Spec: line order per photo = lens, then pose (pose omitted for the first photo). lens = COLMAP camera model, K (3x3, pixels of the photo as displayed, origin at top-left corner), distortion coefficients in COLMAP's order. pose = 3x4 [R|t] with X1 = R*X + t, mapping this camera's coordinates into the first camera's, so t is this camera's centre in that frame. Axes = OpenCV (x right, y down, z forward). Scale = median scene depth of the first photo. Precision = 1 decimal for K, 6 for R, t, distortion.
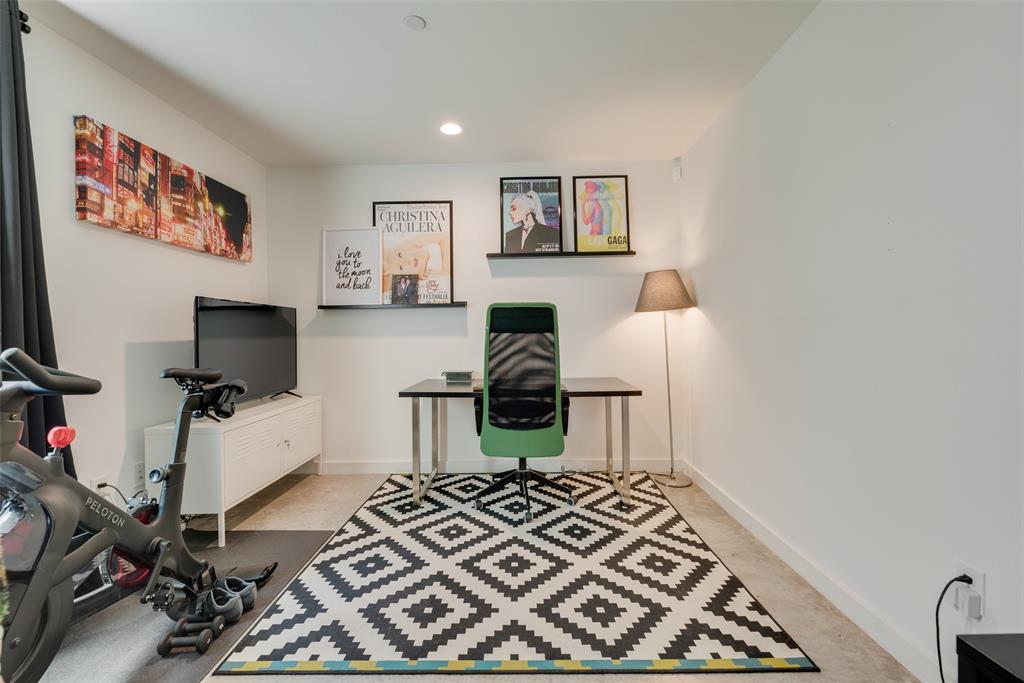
lens RADIAL K [[431.8, 0, 511.6], [0, 431.8, 332.8], [0, 0, 1]] dist [-0.002038, -0.000181]
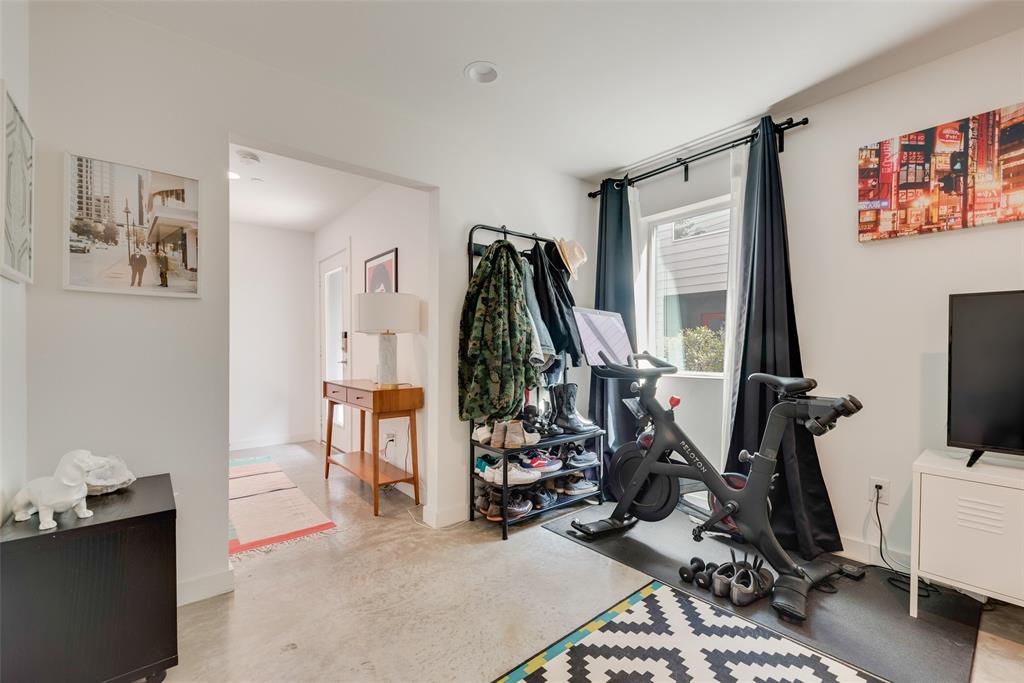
lens RADIAL K [[431.8, 0, 511.1], [0, 431.8, 349.4], [0, 0, 1]] dist [-0.002038, -0.000181]
pose [[-0.755805, 0.008503, -0.654741, 0.384830], [0.002132, 0.999942, 0.010525, 0.003754], [0.654793, 0.006559, -0.755780, 1.125346]]
